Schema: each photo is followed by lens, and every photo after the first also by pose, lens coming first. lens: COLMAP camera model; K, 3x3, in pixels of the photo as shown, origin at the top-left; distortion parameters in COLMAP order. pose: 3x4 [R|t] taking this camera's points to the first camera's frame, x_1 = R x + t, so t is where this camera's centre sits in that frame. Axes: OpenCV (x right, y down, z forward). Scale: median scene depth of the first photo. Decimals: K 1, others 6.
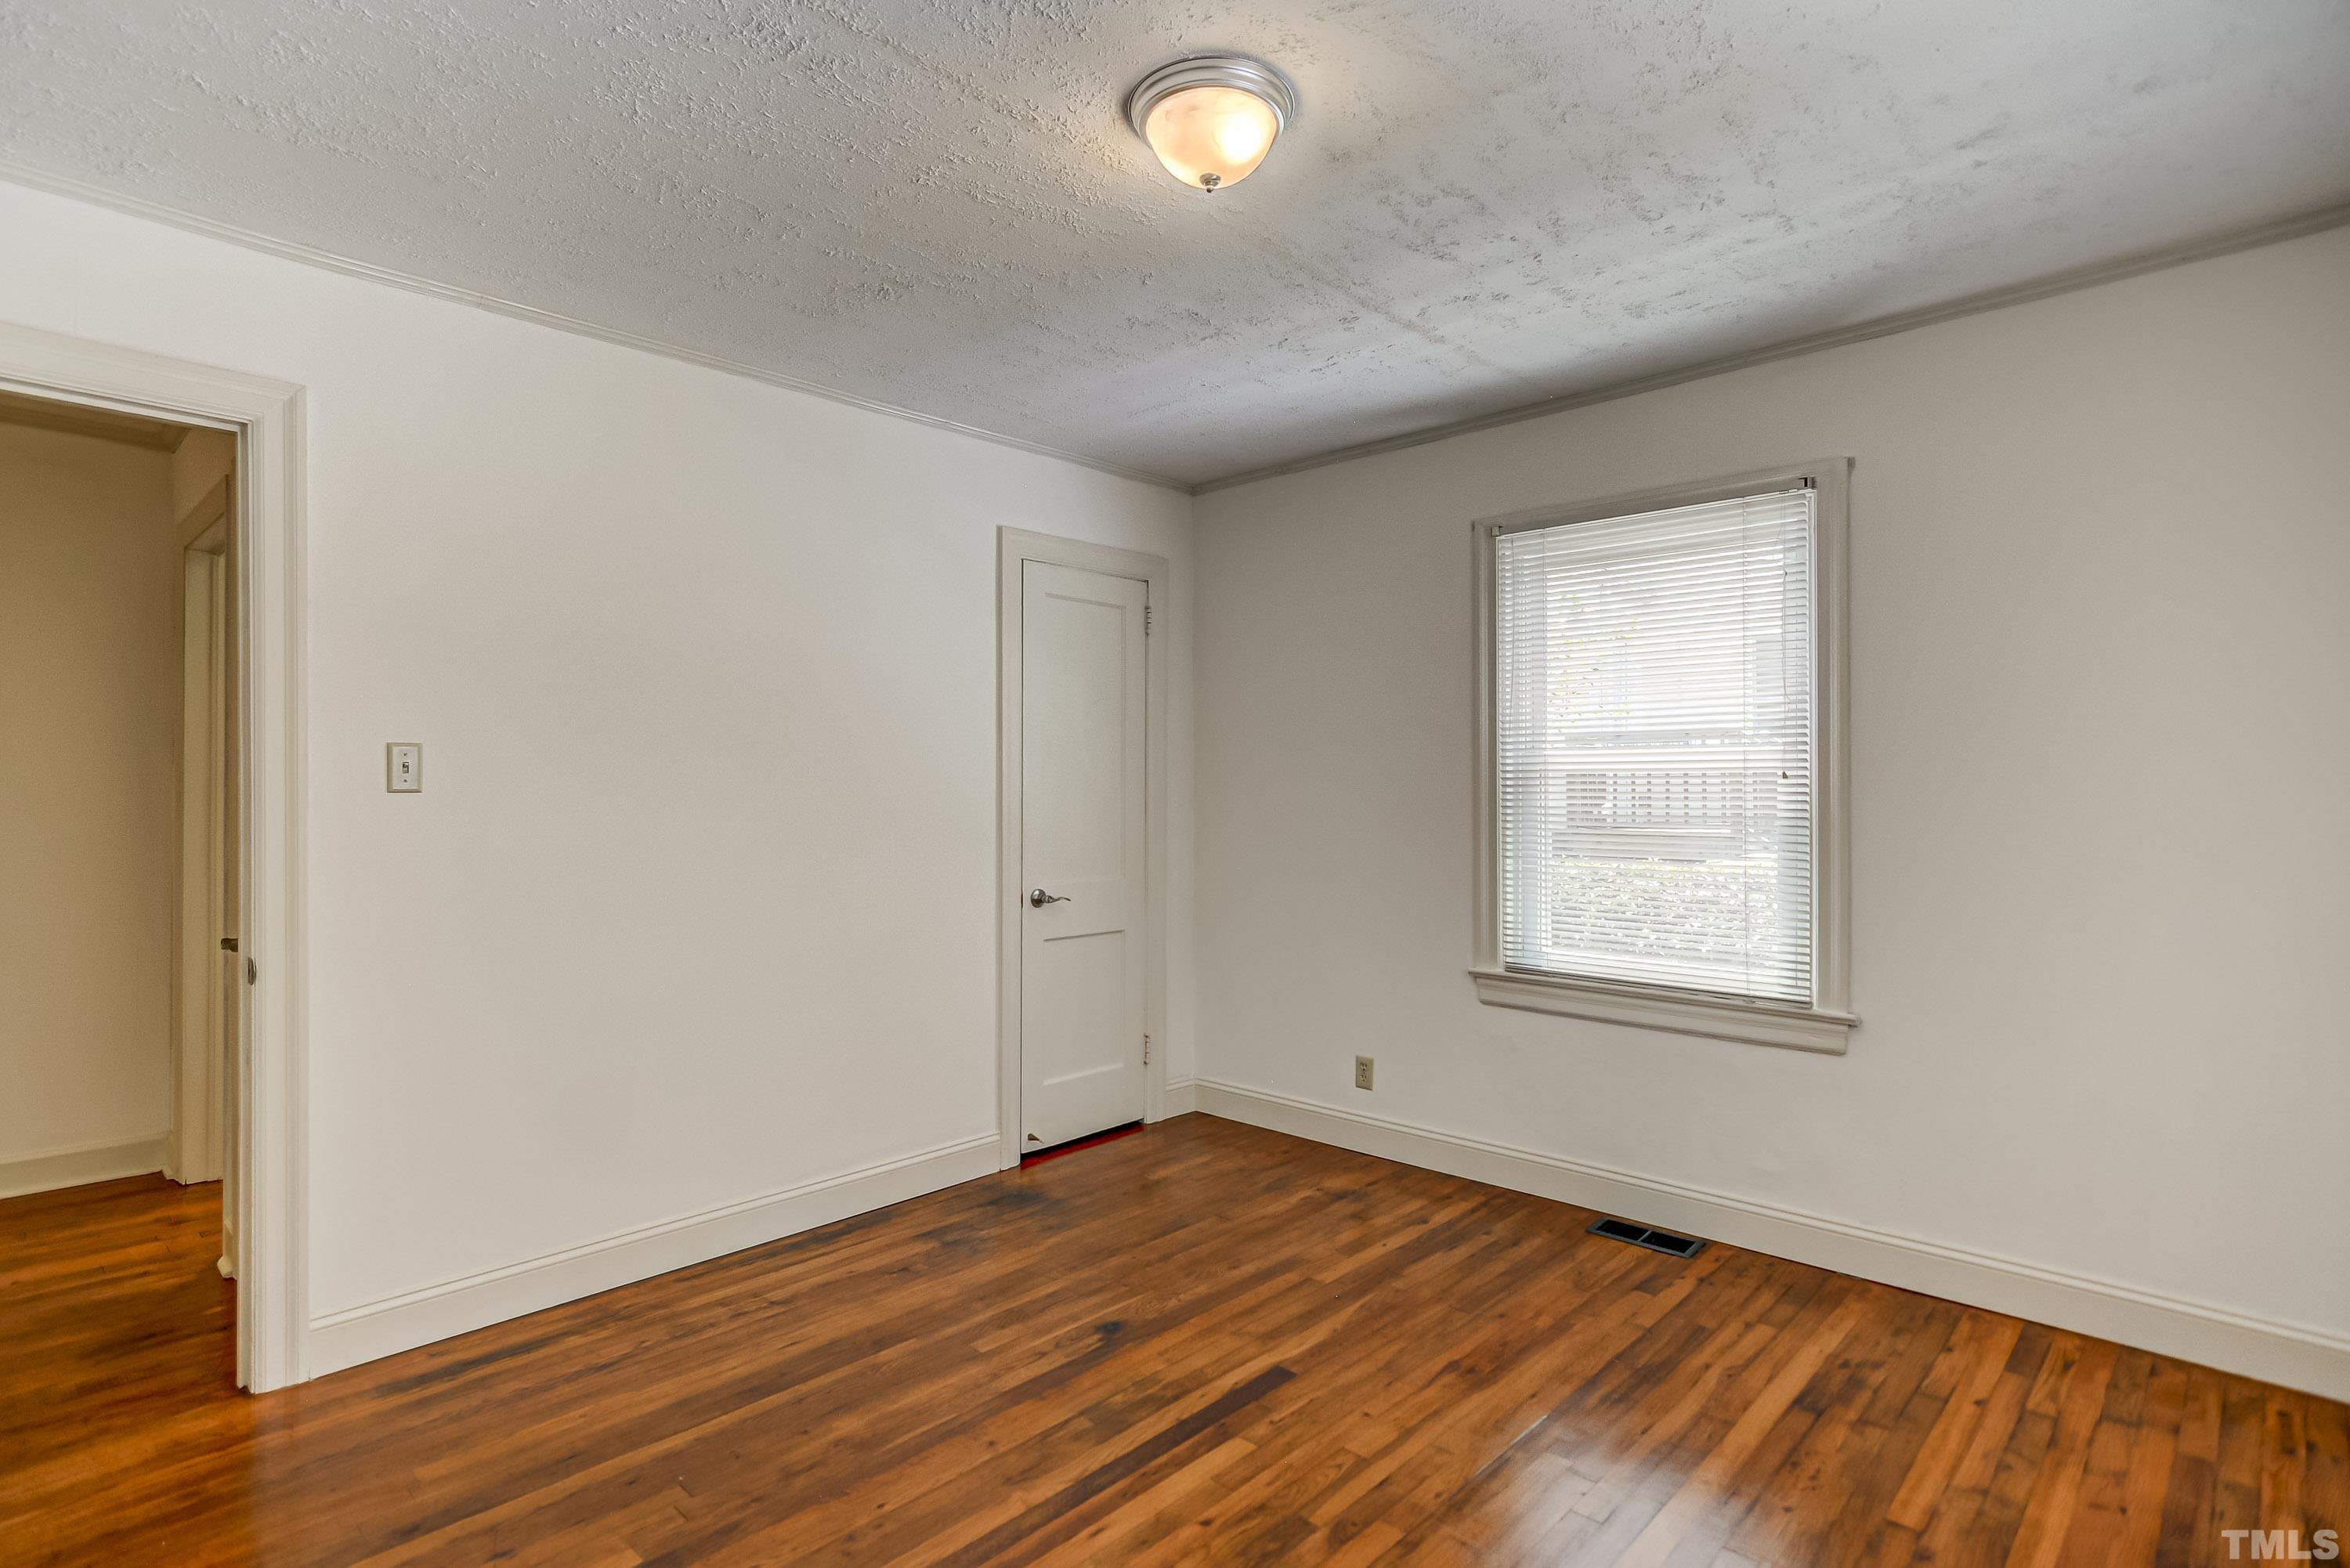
lens RADIAL K [[1202.5, 0, 1168.5], [0, 1202.5, 775.5], [0, 0, 1]] dist [0.002207, 0.001102]
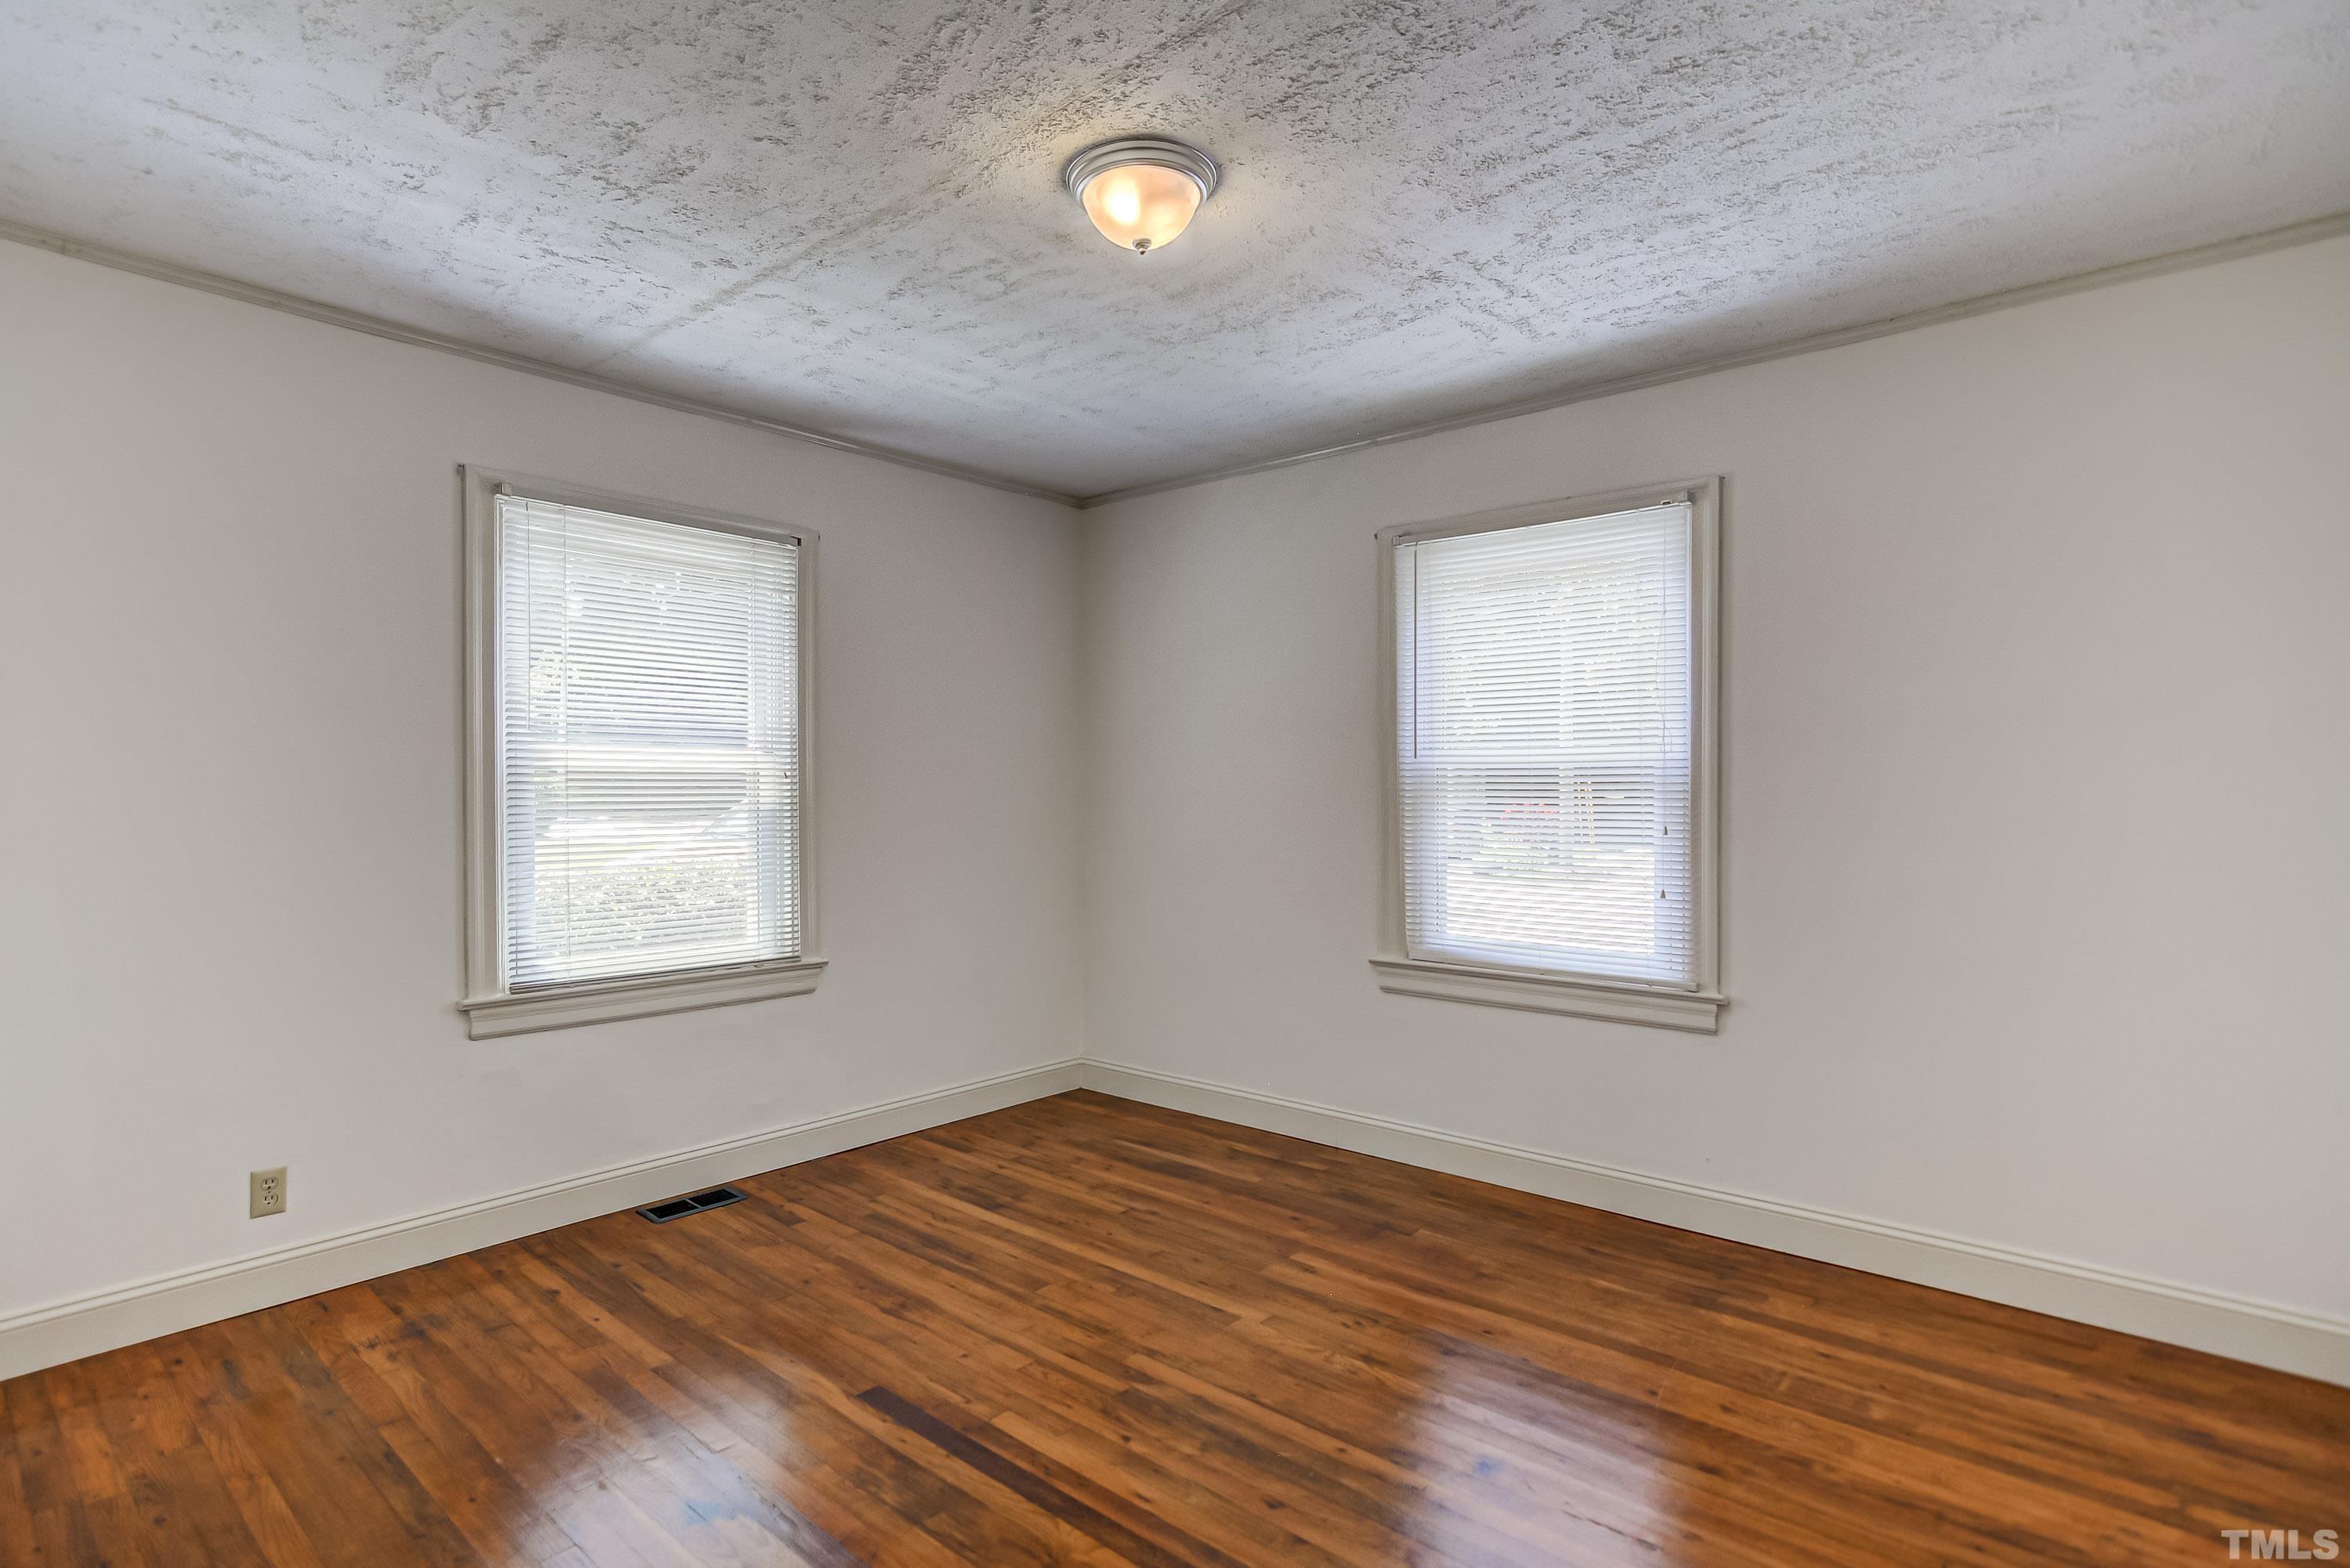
lens RADIAL K [[1150.2, 0, 1159.0], [0, 1150.2, 789.2], [0, 0, 1]] dist [-0.016929, 0.011248]
pose [[-0.040687, 0.000254, 0.999172, -0.728893], [-0.008959, 0.999960, -0.000619, 0.012427], [-0.999132, -0.008977, -0.040683, 0.718527]]
